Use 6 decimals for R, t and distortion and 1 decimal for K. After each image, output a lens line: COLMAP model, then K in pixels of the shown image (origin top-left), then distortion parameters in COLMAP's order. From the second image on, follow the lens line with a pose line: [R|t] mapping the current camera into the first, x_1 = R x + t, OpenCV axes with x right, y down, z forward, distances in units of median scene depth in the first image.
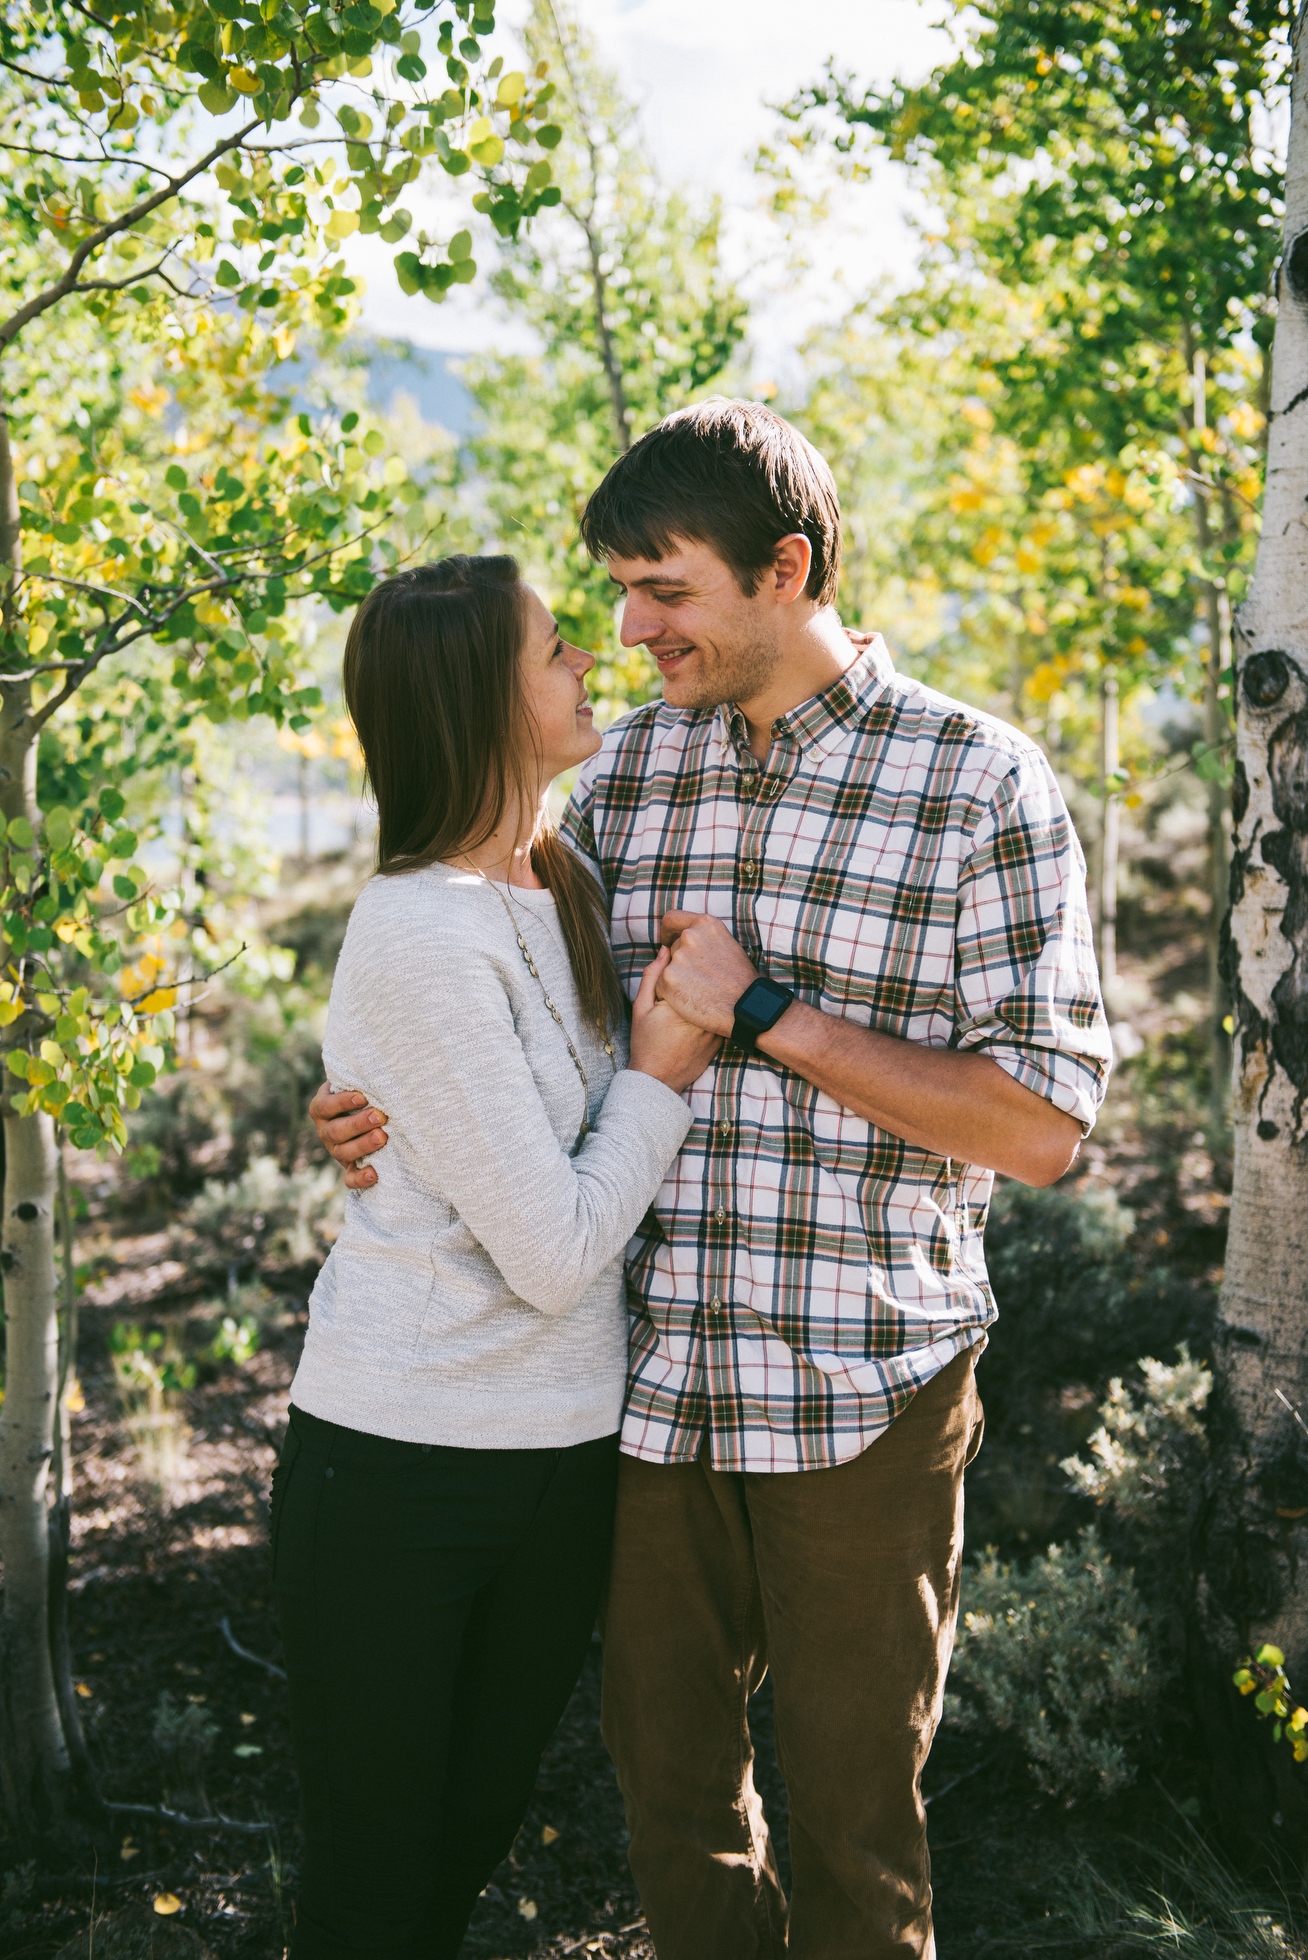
lens RADIAL K [[2512.0, 0, 653.3], [0, 2512.0, 966.8], [0, 0, 1]] dist [0.139710, 0.000000]
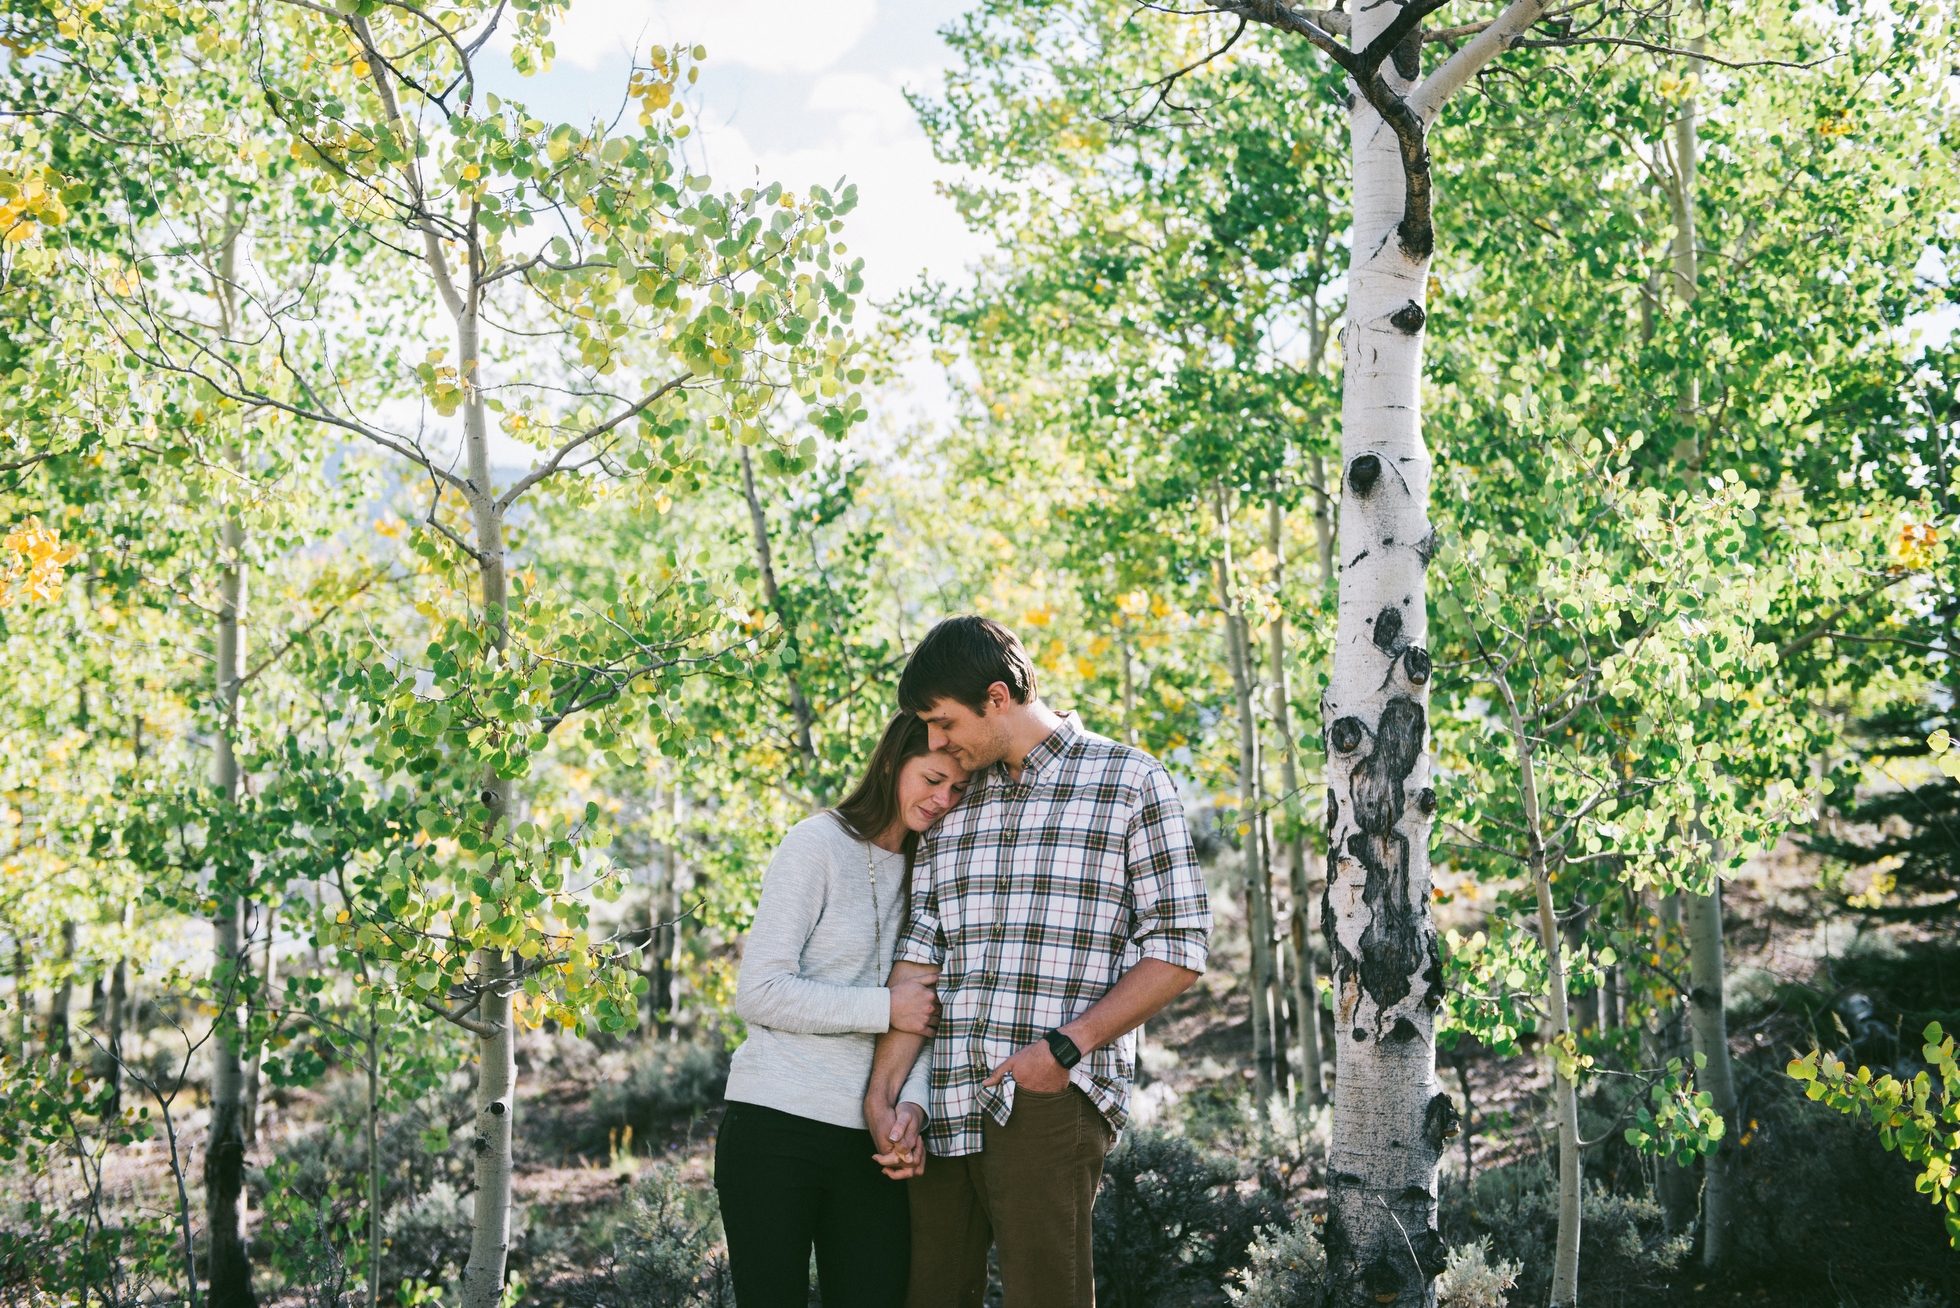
lens RADIAL K [[2512.0, 0, 975.8], [0, 2512.0, 647.8], [0, 0, 1]] dist [0.139710, 0.000000]
pose [[0.991006, 0.011659, 0.133306, -0.170918], [0.011049, 0.985666, -0.168346, 0.082311], [-0.133358, 0.168304, 0.976673, -0.433313]]
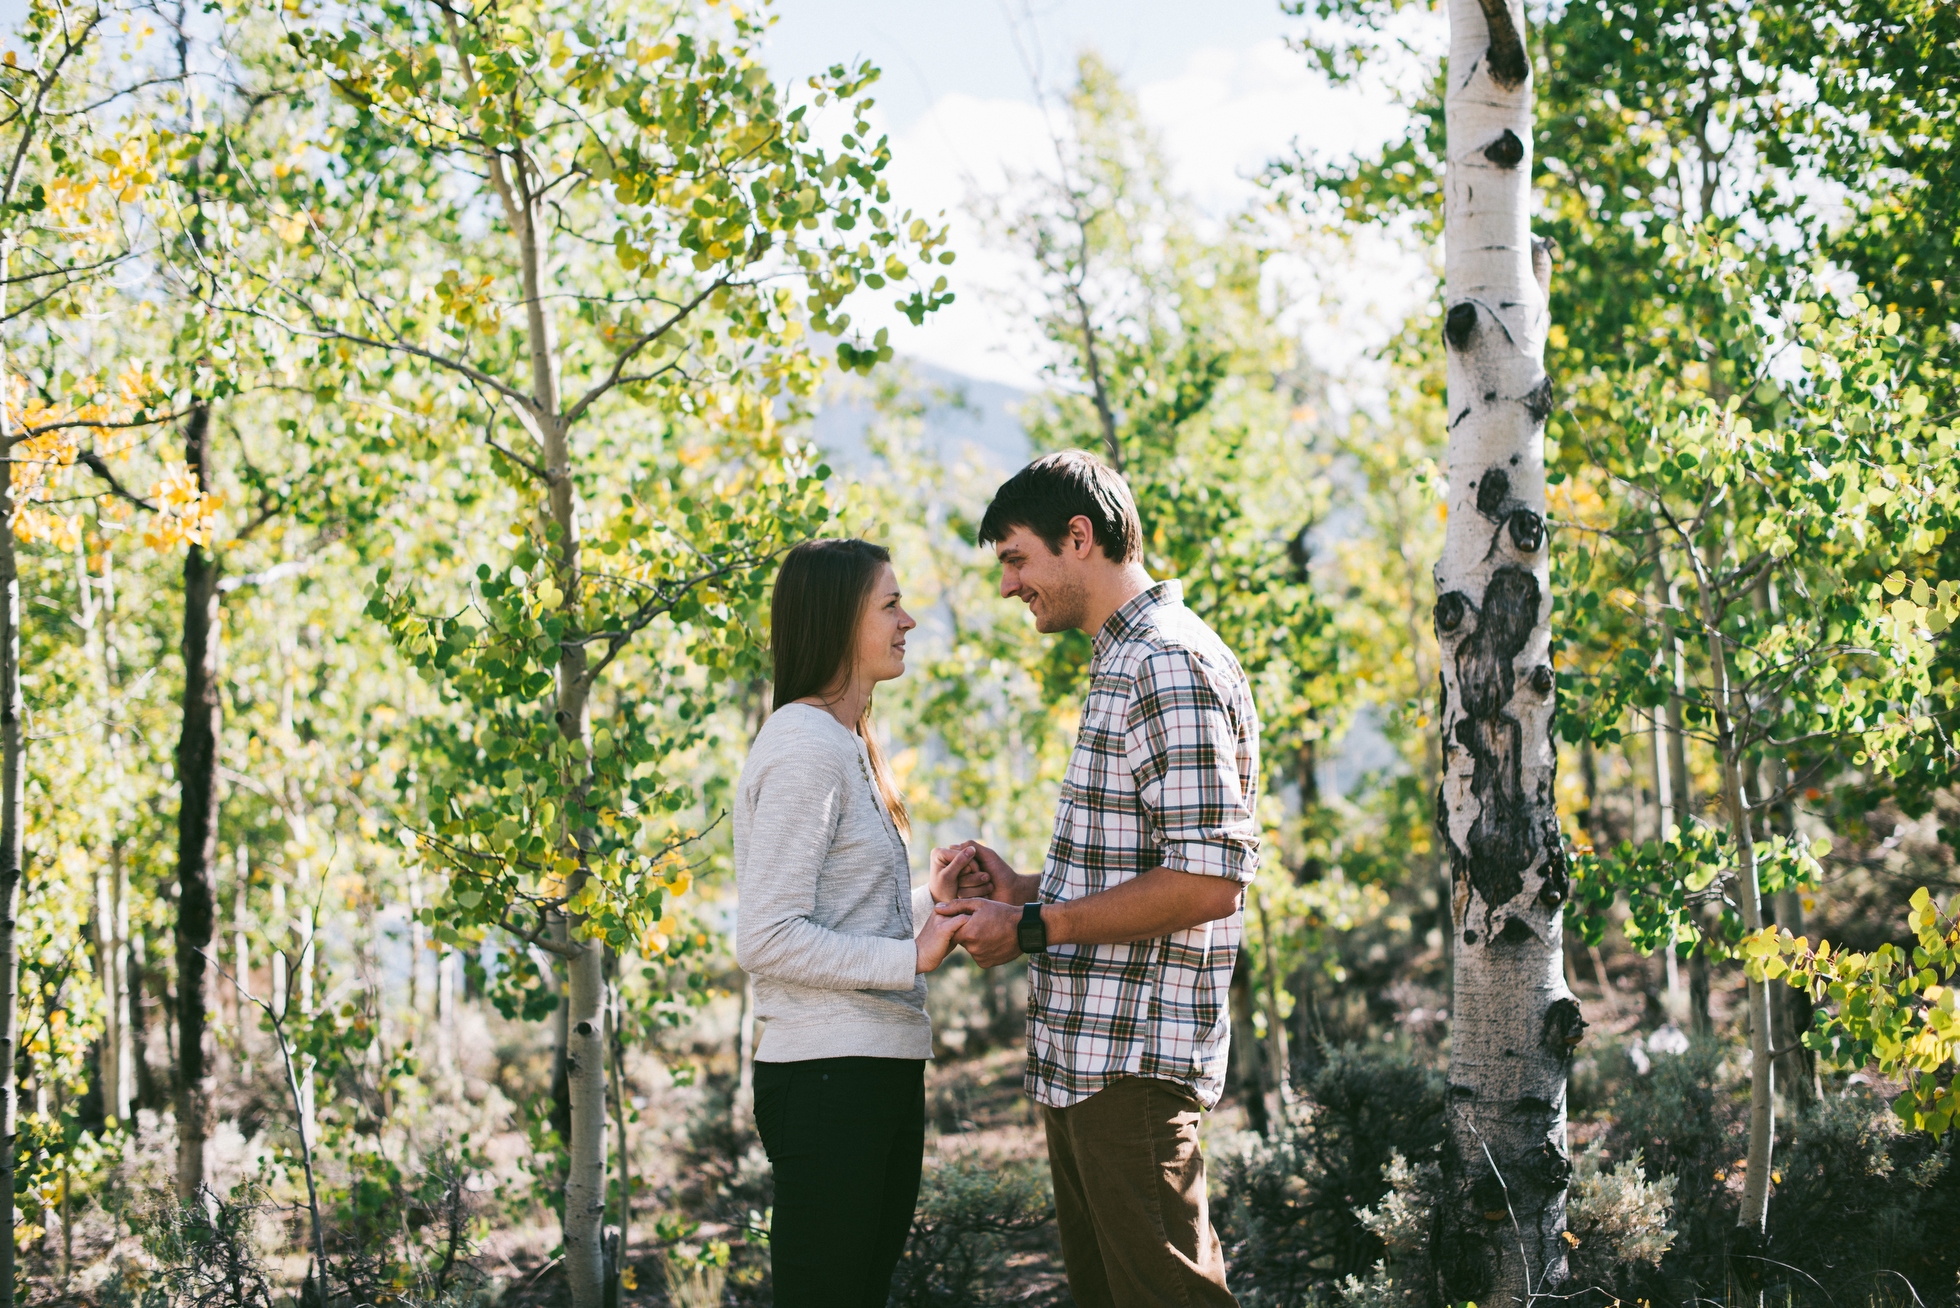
lens RADIAL K [[2843.9, 0, 977.2], [0, 2843.9, 647.0], [0, 0, 1]] dist [-0.119694, 0.000000]
pose [[0.993611, -0.037751, -0.106360, 0.136553], [0.021666, 0.988673, -0.148513, 0.122155], [0.110761, 0.145260, 0.983174, -0.518053]]
